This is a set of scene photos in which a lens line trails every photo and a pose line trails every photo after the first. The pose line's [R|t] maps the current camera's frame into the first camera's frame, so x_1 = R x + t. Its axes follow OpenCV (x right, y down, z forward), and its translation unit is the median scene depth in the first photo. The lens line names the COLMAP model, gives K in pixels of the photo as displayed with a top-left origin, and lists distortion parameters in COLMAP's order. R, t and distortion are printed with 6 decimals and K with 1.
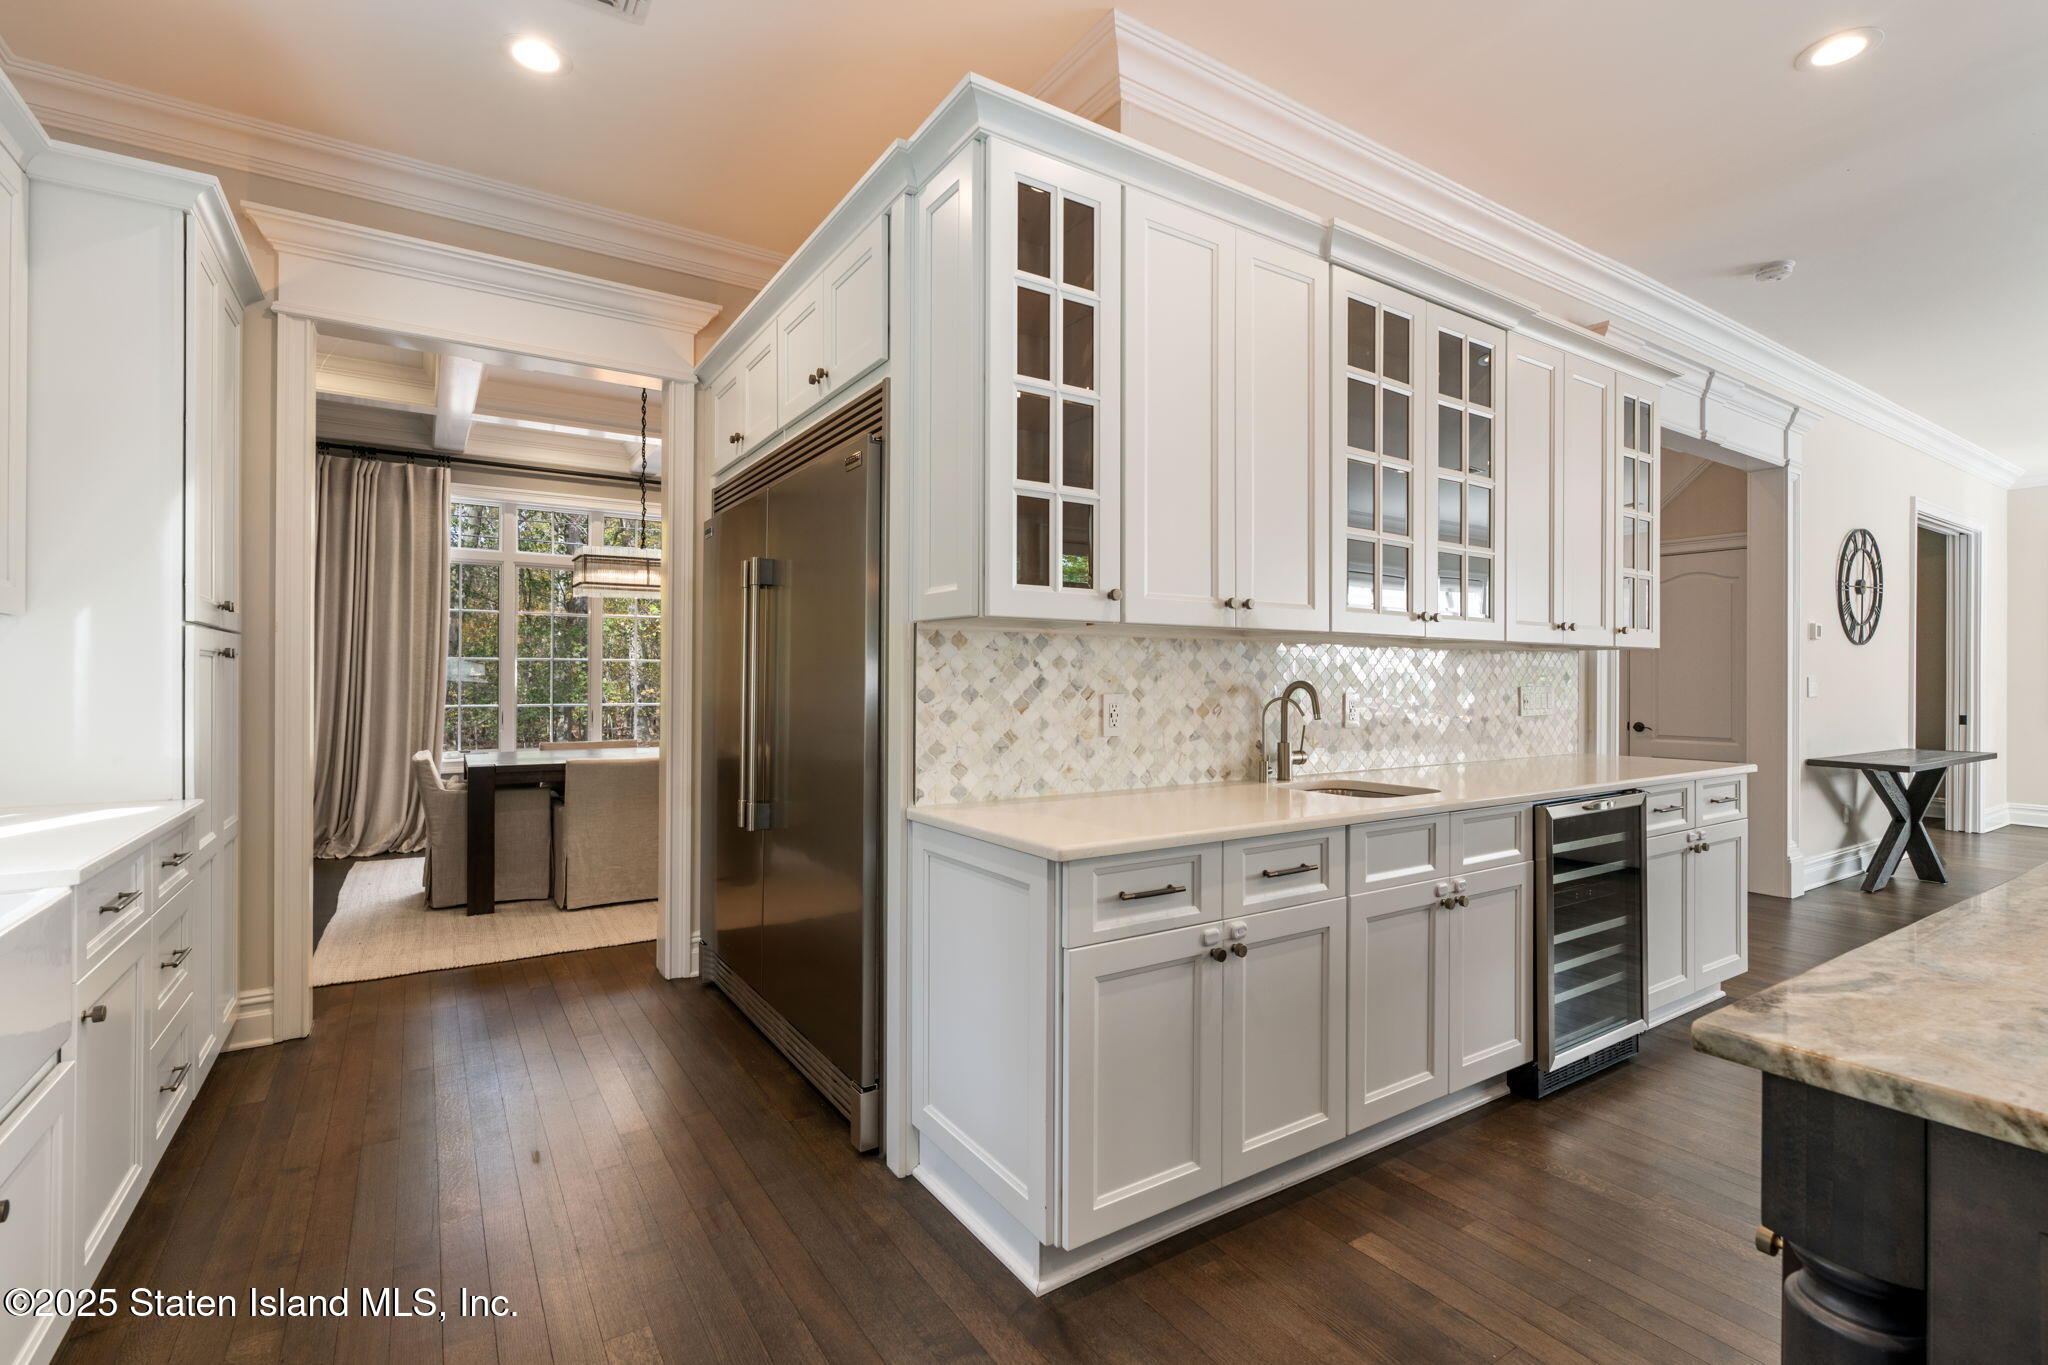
lens RADIAL K [[935.9, 0, 1032.3], [0, 935.9, 679.5], [0, 0, 1]] dist [-0.004315, 0.000197]
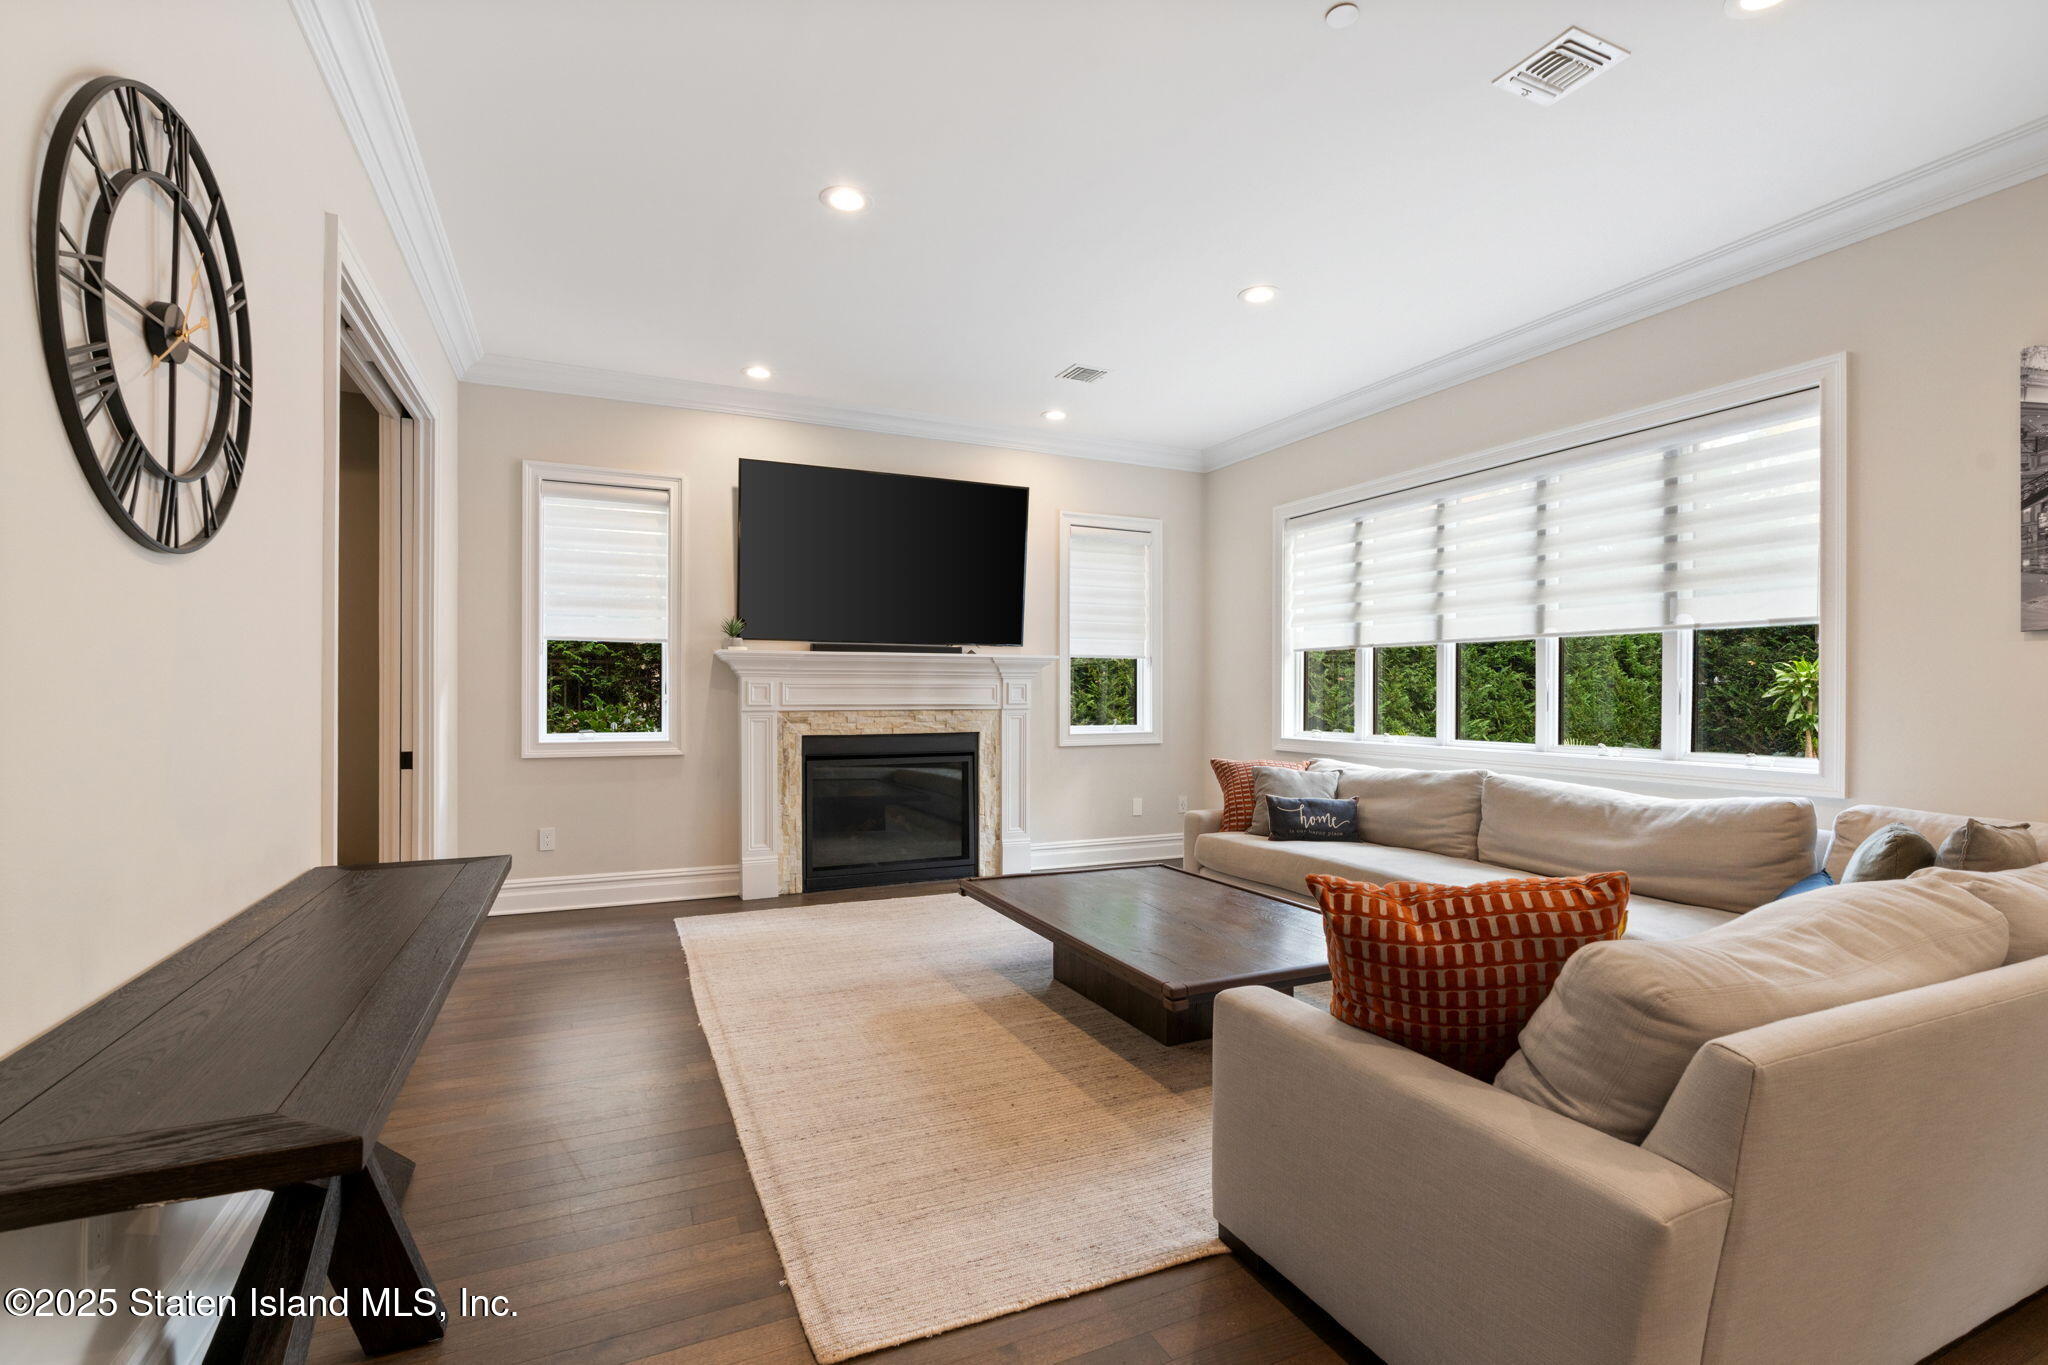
lens RADIAL K [[923.5, 0, 1030.3], [0, 923.5, 690.5], [0, 0, 1]] dist [-0.004500, 0.000319]
pose [[0.144067, -0.002857, 0.989564, 1.420684], [-0.000385, 0.999996, 0.002943, 0.004118], [-0.989568, -0.000805, 0.144065, 1.536934]]
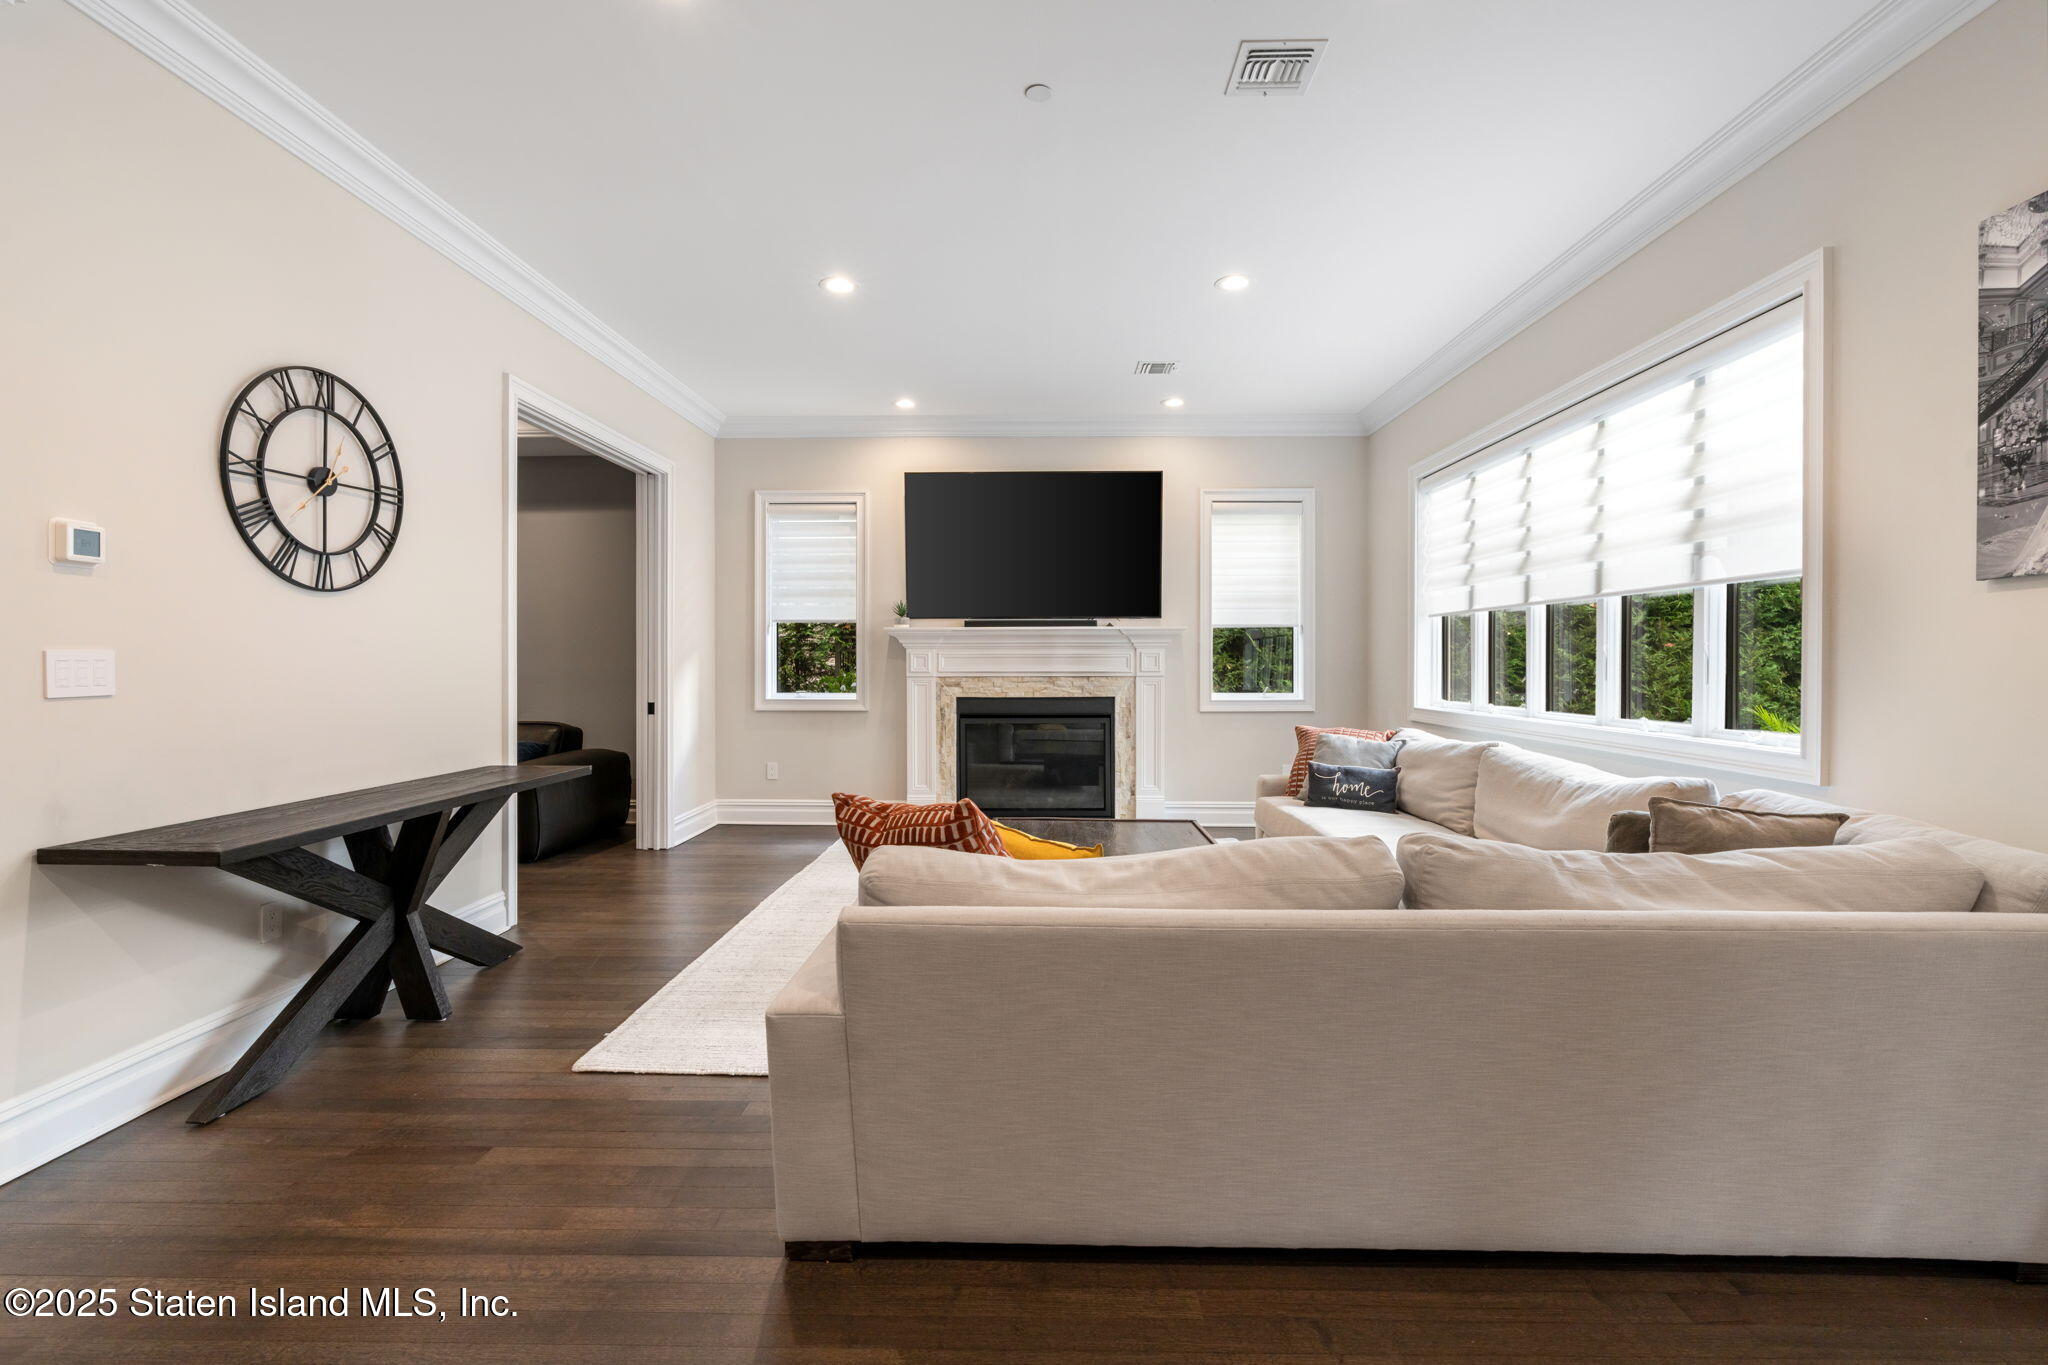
lens RADIAL K [[917.8, 0, 1034.5], [0, 917.8, 660.1], [0, 0, 1]] dist [-0.002165, -0.000024]
pose [[0.560508, -0.004424, 0.828137, 1.461229], [0.004073, 0.999988, 0.002585, 0.005791], [-0.828139, 0.001924, 0.560519, 0.806598]]
